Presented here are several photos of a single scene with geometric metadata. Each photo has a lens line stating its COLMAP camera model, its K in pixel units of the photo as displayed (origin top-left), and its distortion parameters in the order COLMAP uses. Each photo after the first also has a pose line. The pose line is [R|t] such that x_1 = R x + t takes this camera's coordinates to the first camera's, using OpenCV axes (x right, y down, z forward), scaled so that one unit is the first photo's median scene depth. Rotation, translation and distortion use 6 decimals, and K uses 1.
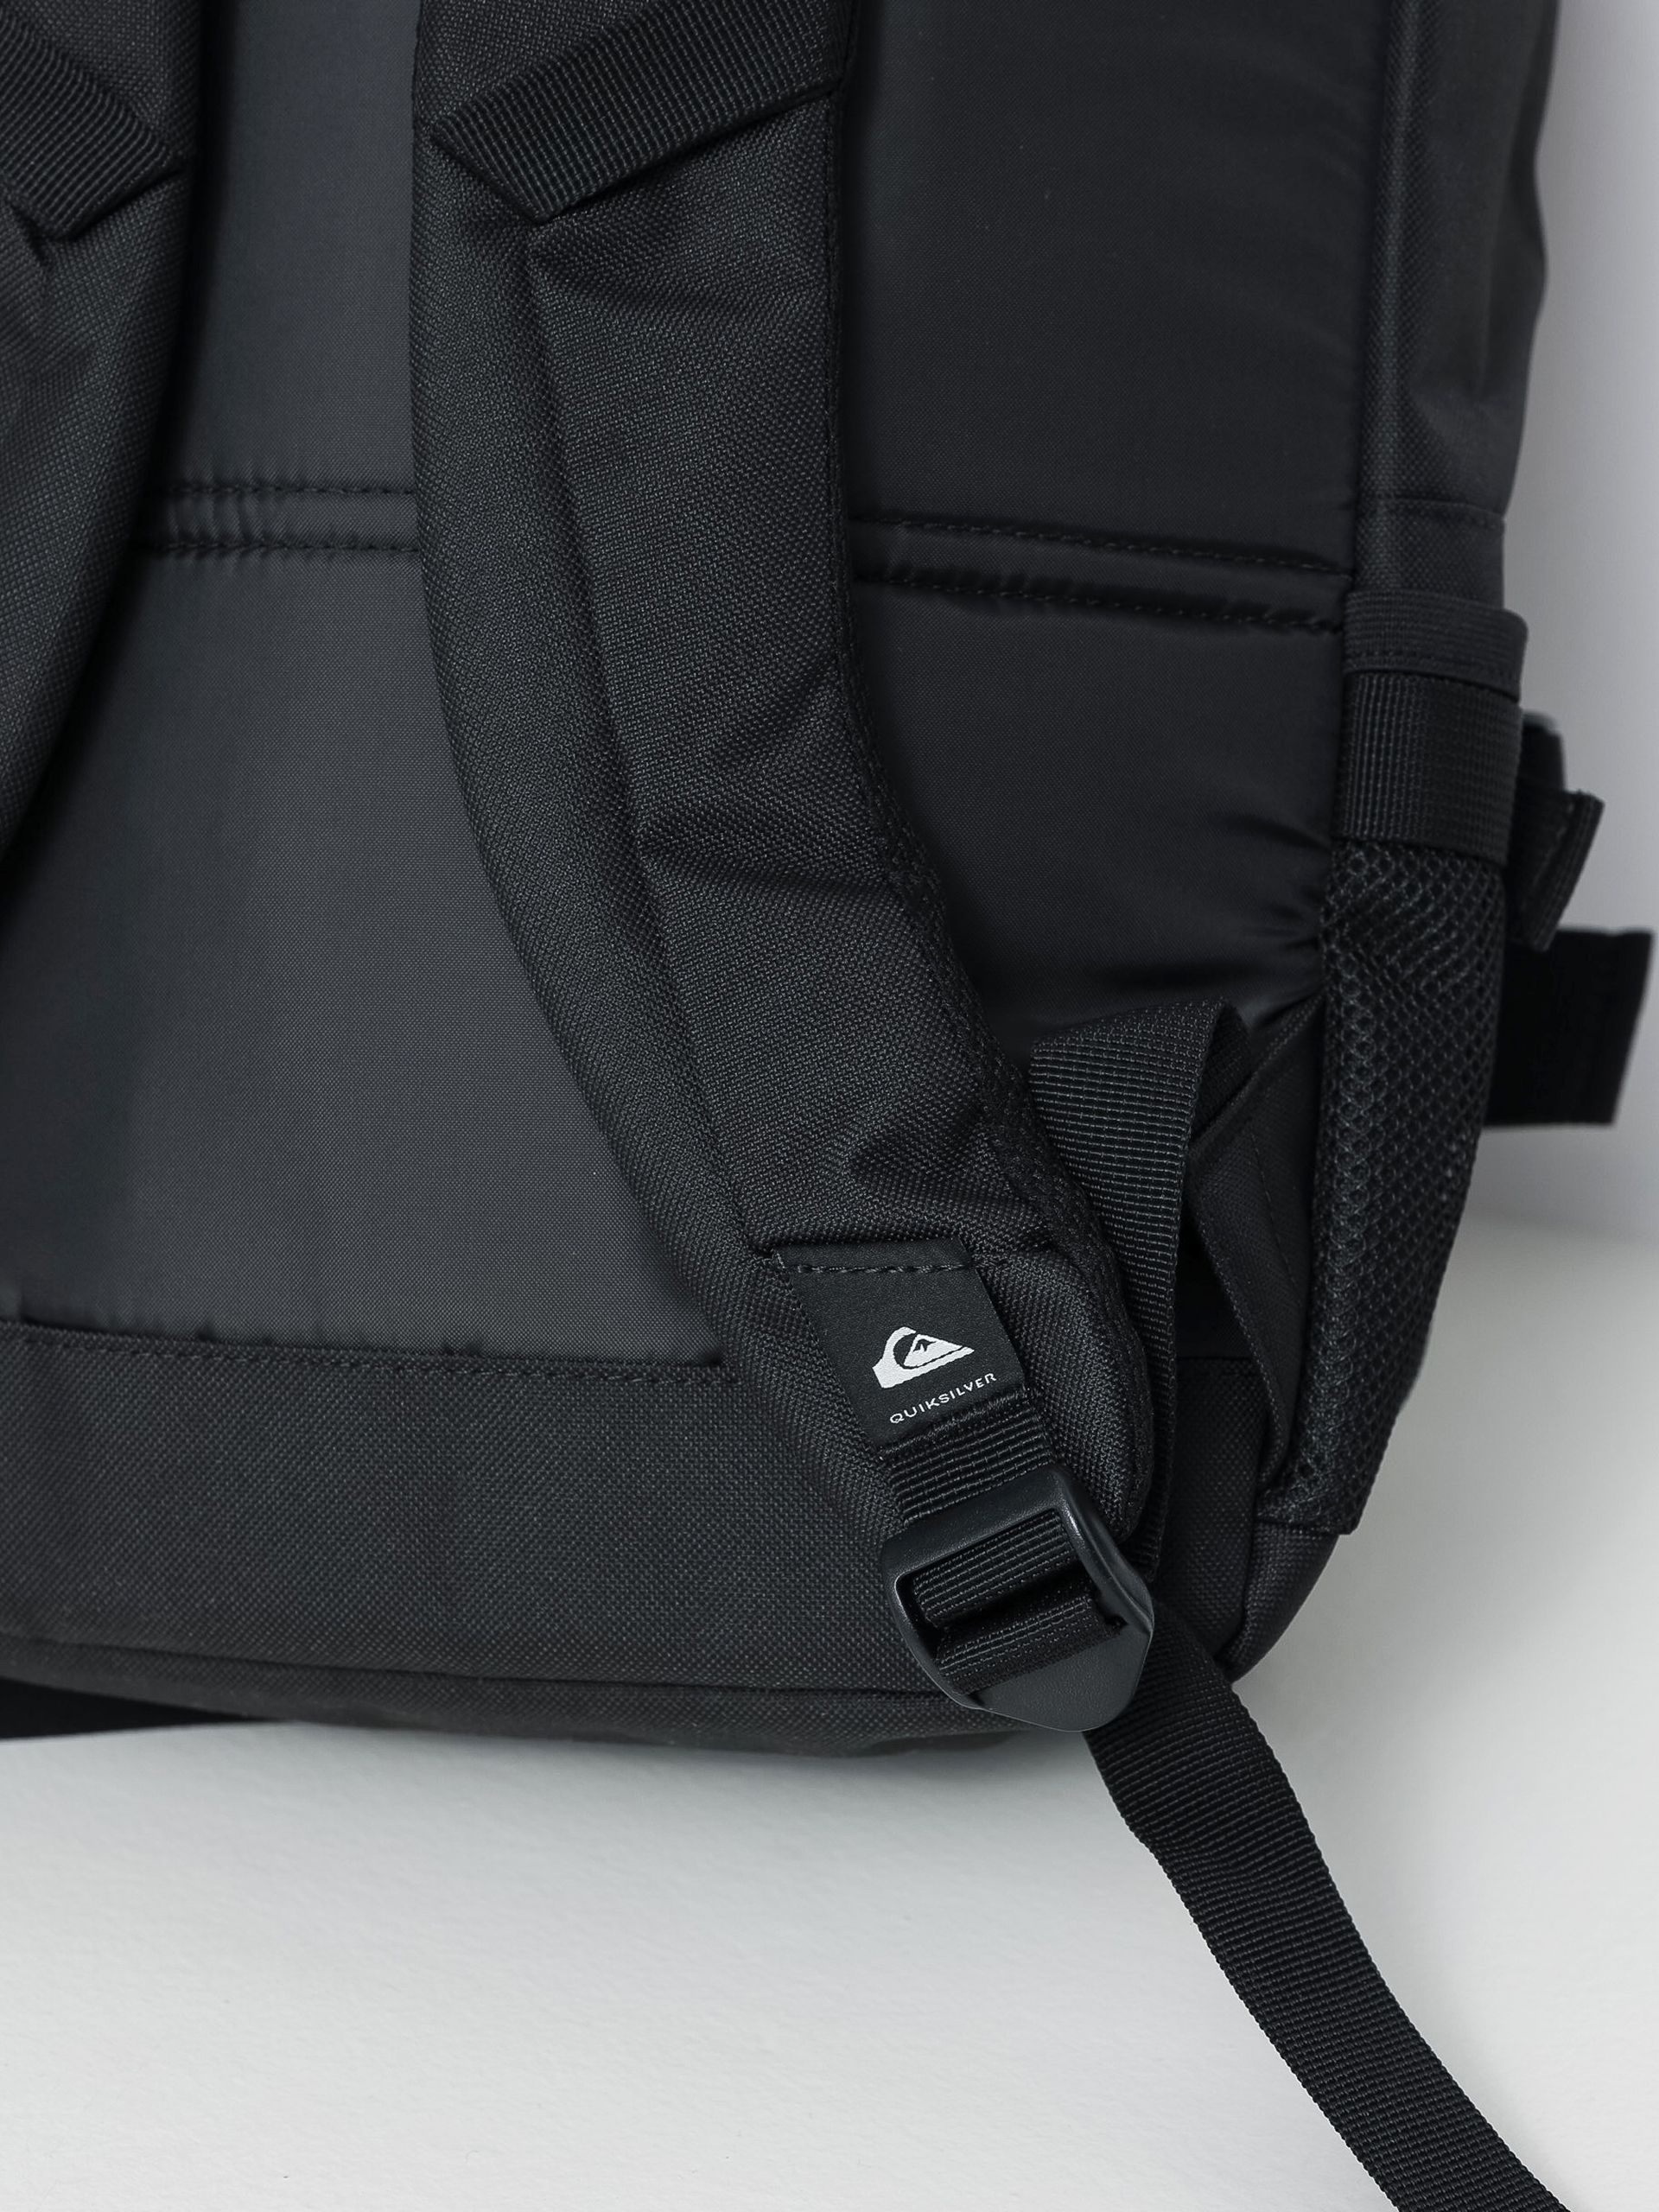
lens RADIAL K [[3870.3, 0, 827.6], [0, 3870.3, 1117.5], [0, 0, 1]] dist [0.051938, 0.000000]
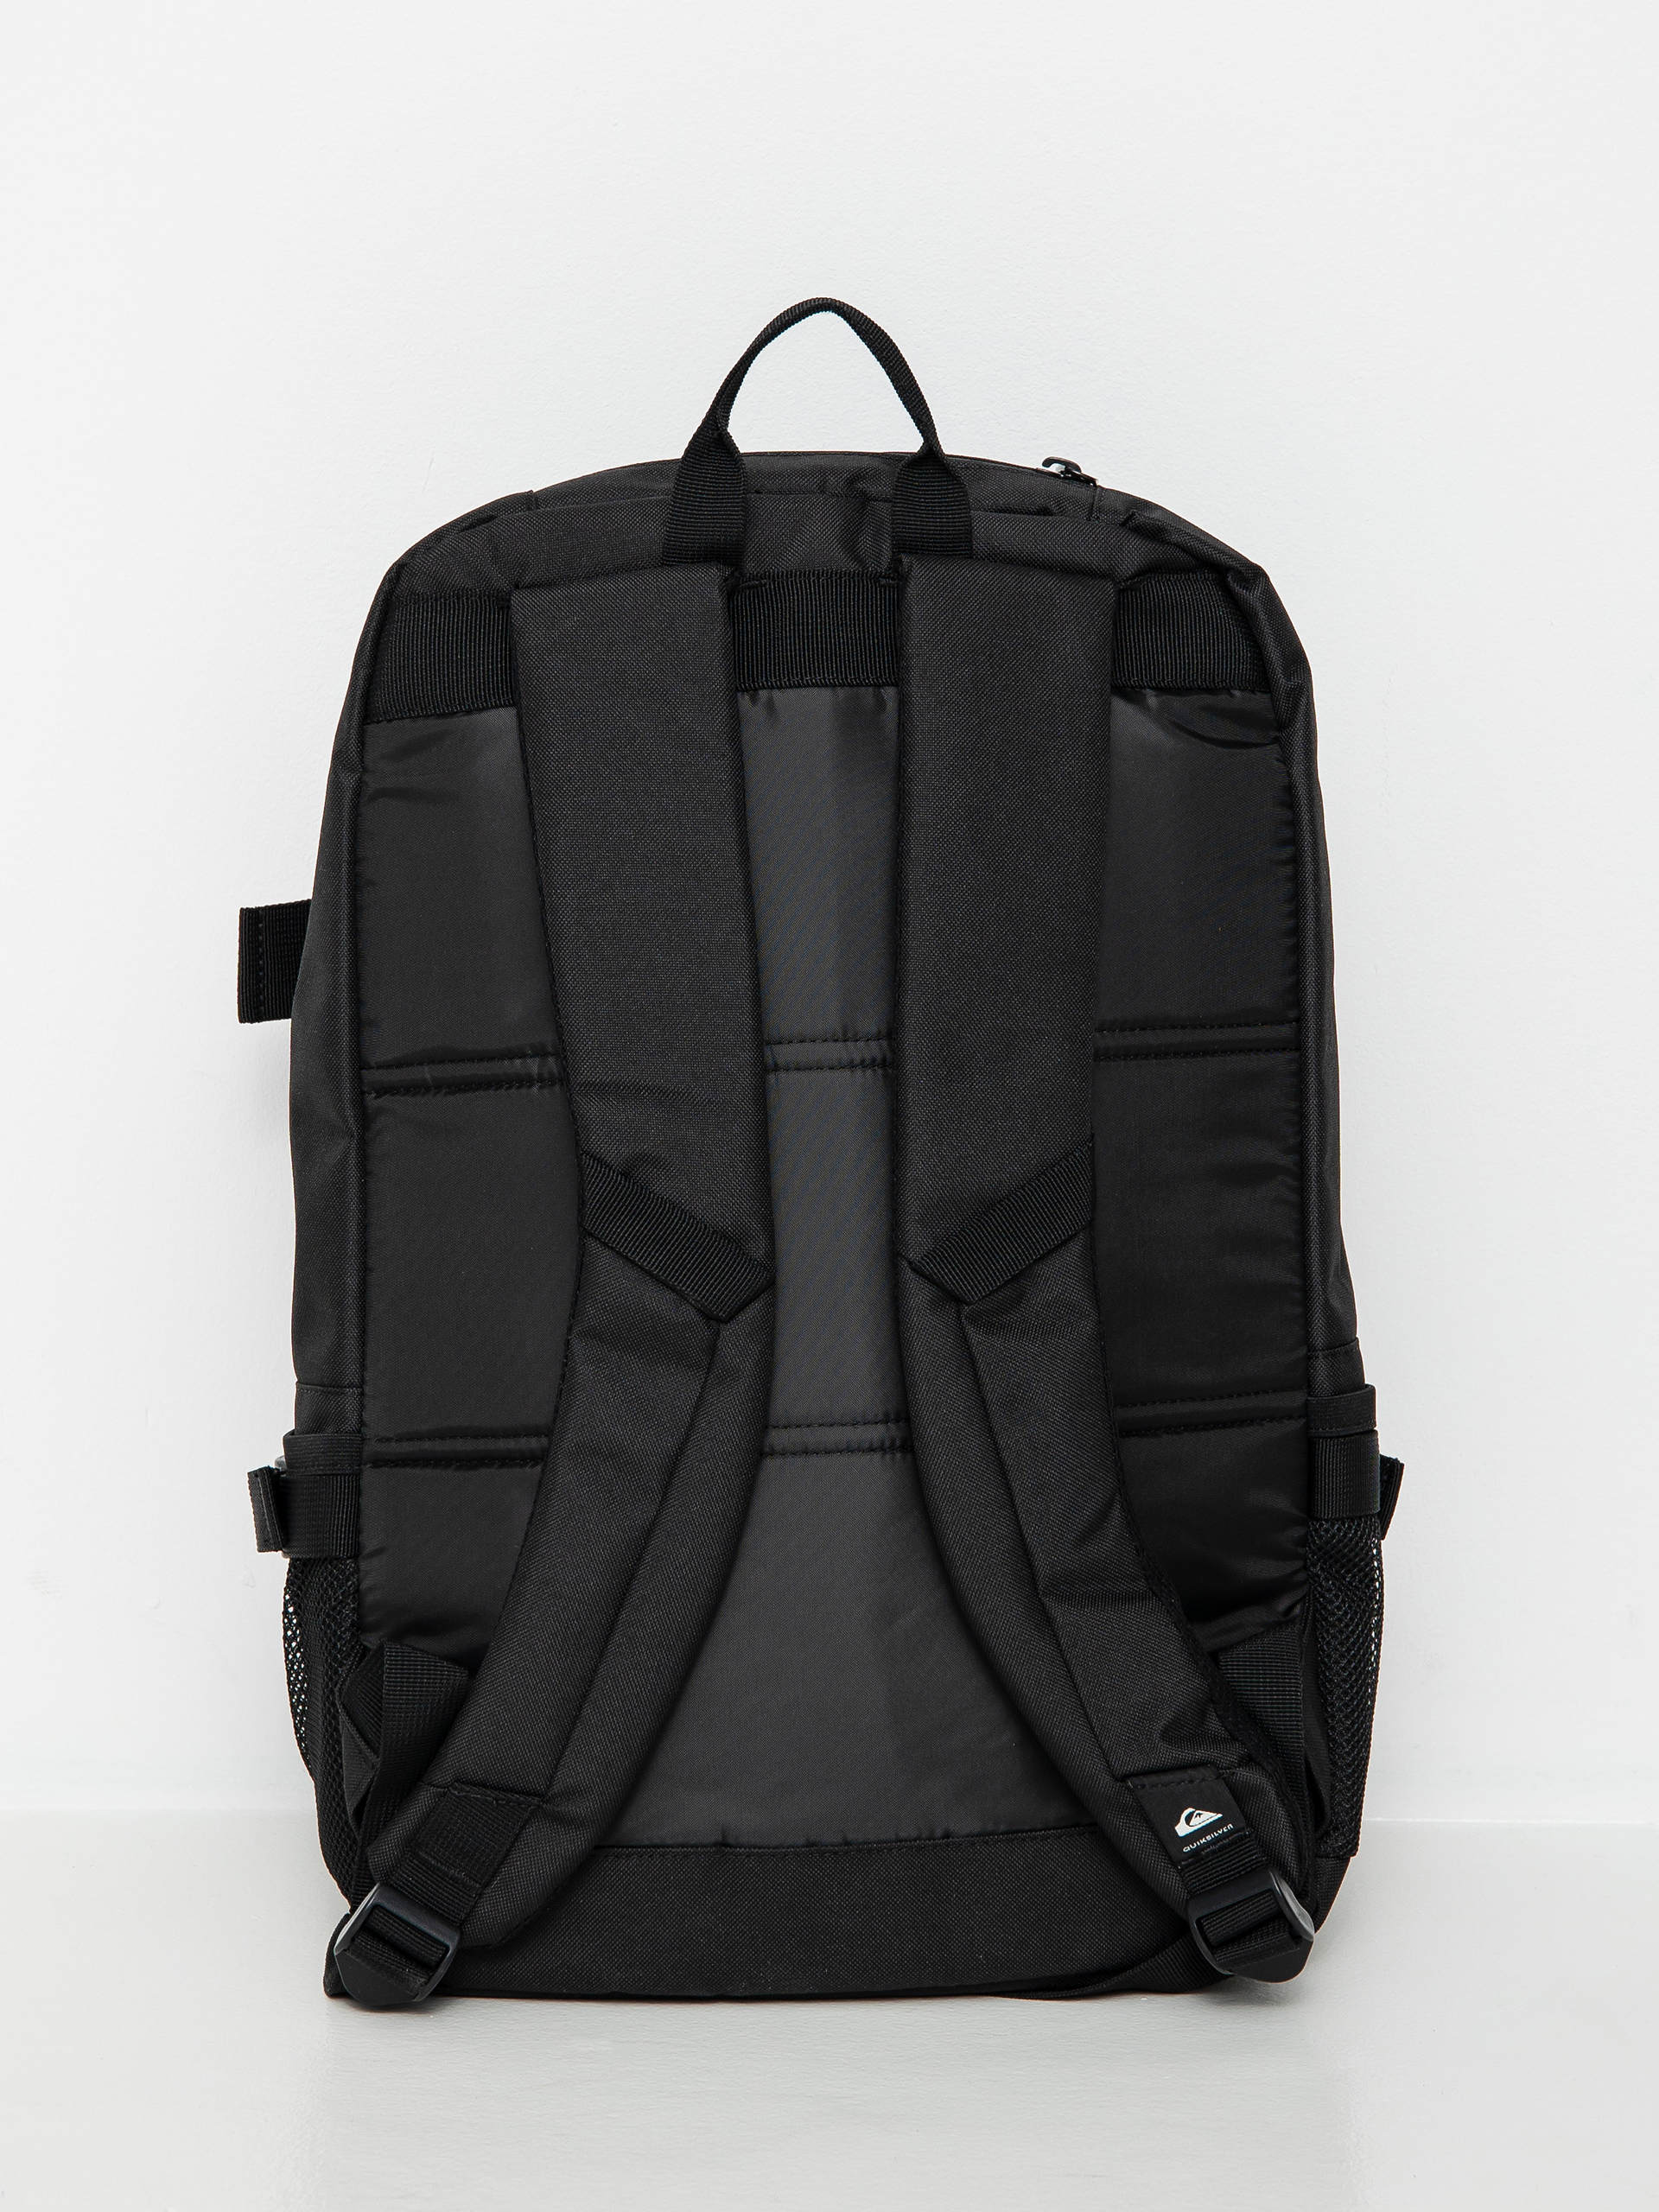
lens RADIAL K [[3870.3, 0, 827.2], [0, 3870.3, 1098.3], [0, 0, 1]] dist [0.051938, 0.000000]
pose [[0.962825, -0.098207, 0.251642, -0.665217], [0.091248, 0.995056, 0.039207, -0.432084], [-0.254248, -0.014787, 0.967026, -0.994594]]
